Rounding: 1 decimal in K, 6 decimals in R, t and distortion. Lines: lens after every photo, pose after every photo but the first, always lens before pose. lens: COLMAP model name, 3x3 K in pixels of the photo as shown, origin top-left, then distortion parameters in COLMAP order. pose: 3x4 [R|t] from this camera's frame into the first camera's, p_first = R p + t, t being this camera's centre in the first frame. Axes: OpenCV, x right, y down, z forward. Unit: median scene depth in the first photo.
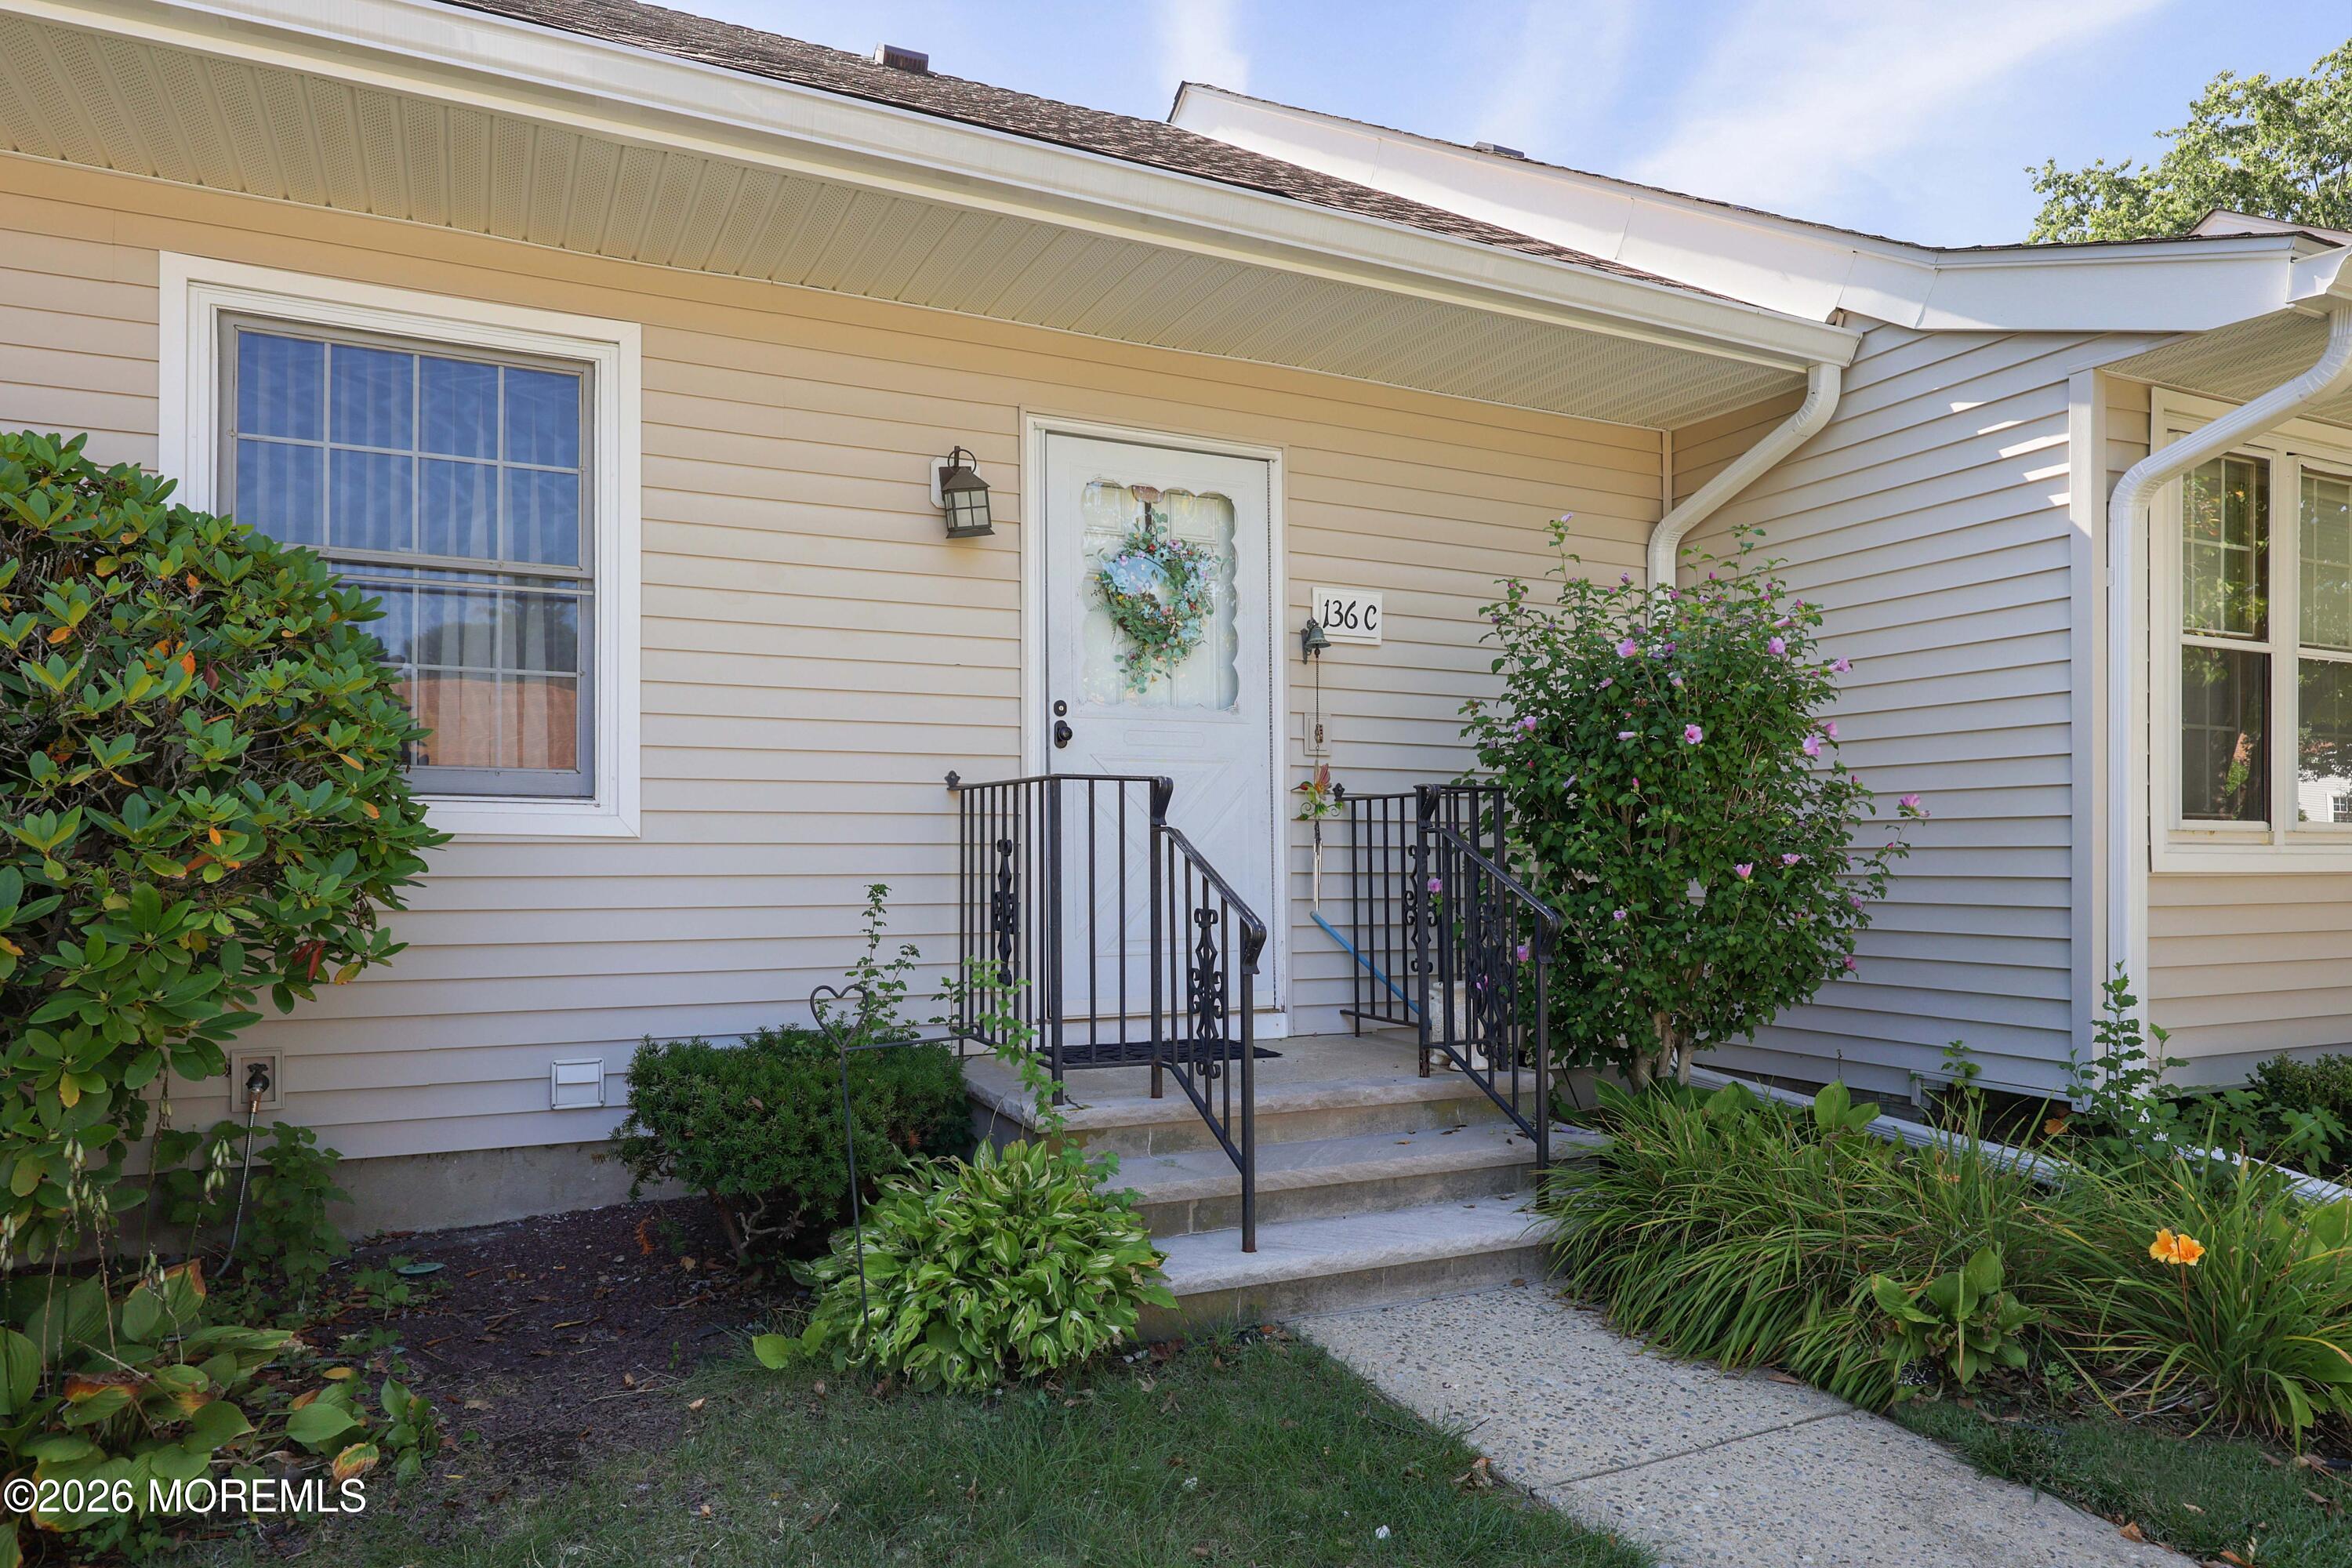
lens RADIAL K [[1480.1, 0, 1179.2], [0, 1480.1, 846.5], [0, 0, 1]] dist [-0.000832, 0.000097]
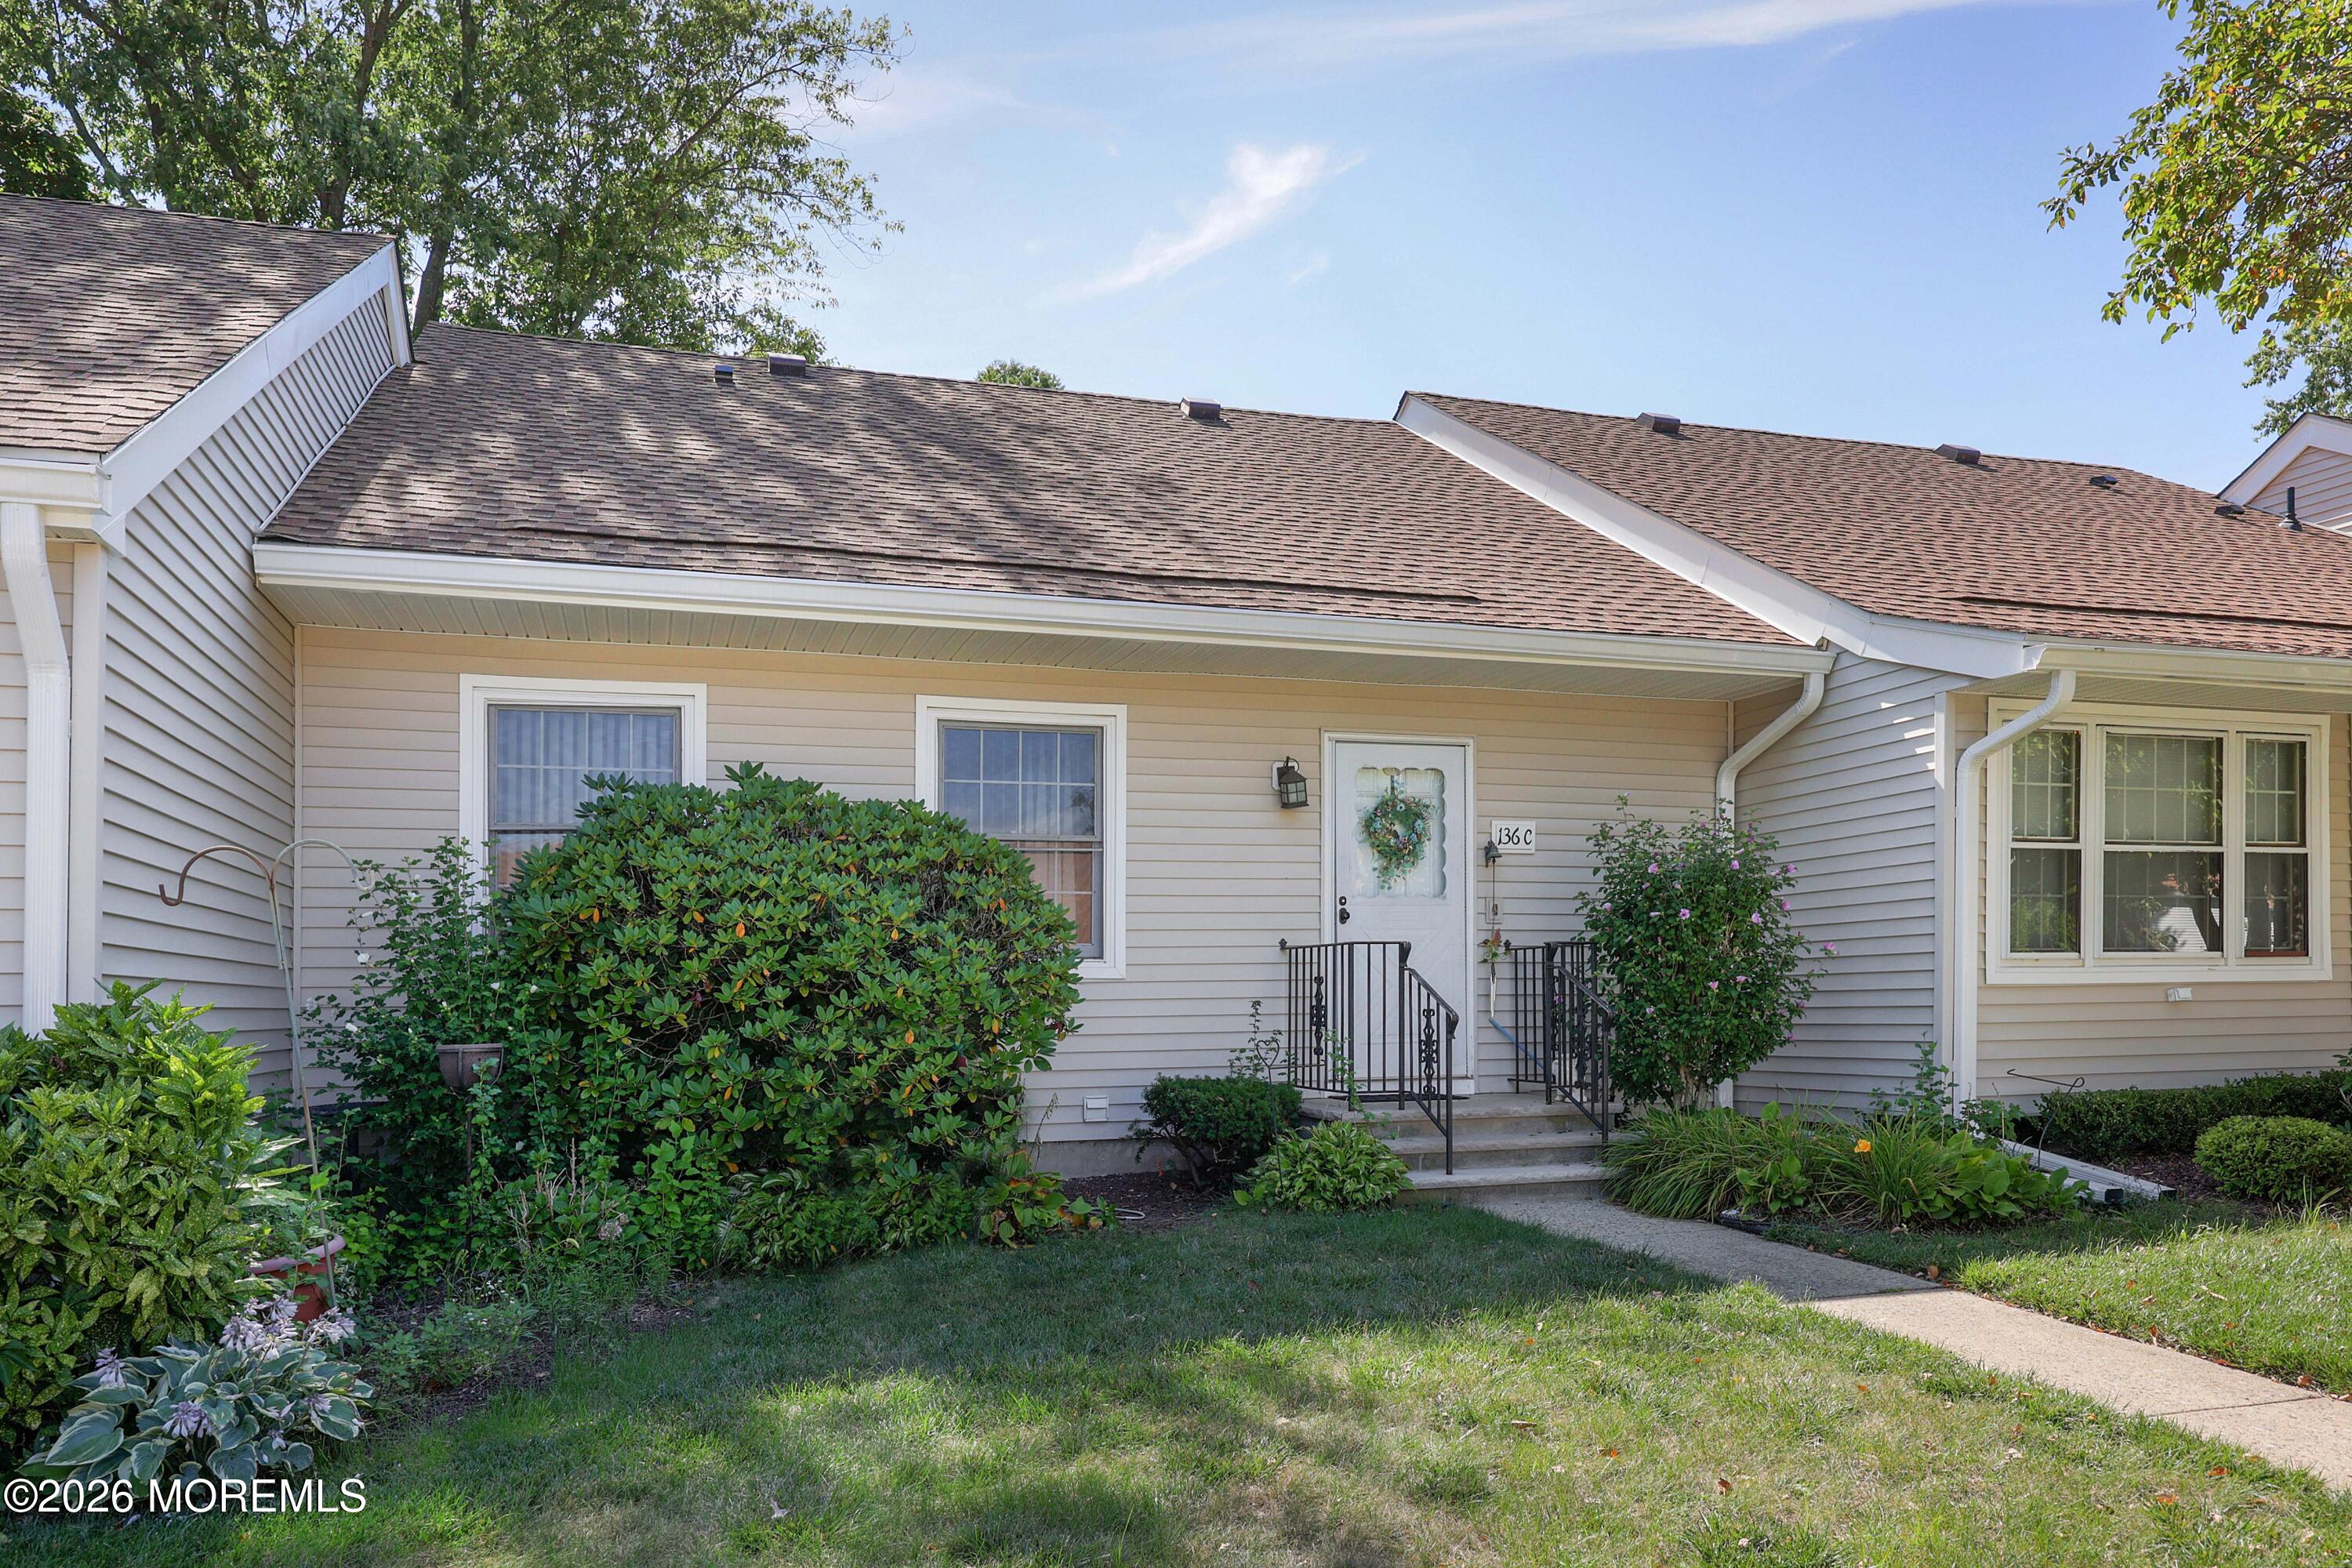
lens RADIAL K [[1664.4, 0, 1183.0], [0, 1664.4, 1037.8], [0, 0, 1]] dist [0.003166, -0.001135]
pose [[0.991615, -0.012725, -0.128597, -0.018308], [0.016313, 0.999505, 0.026885, 0.013373], [0.128191, -0.028757, 0.991332, -1.065298]]
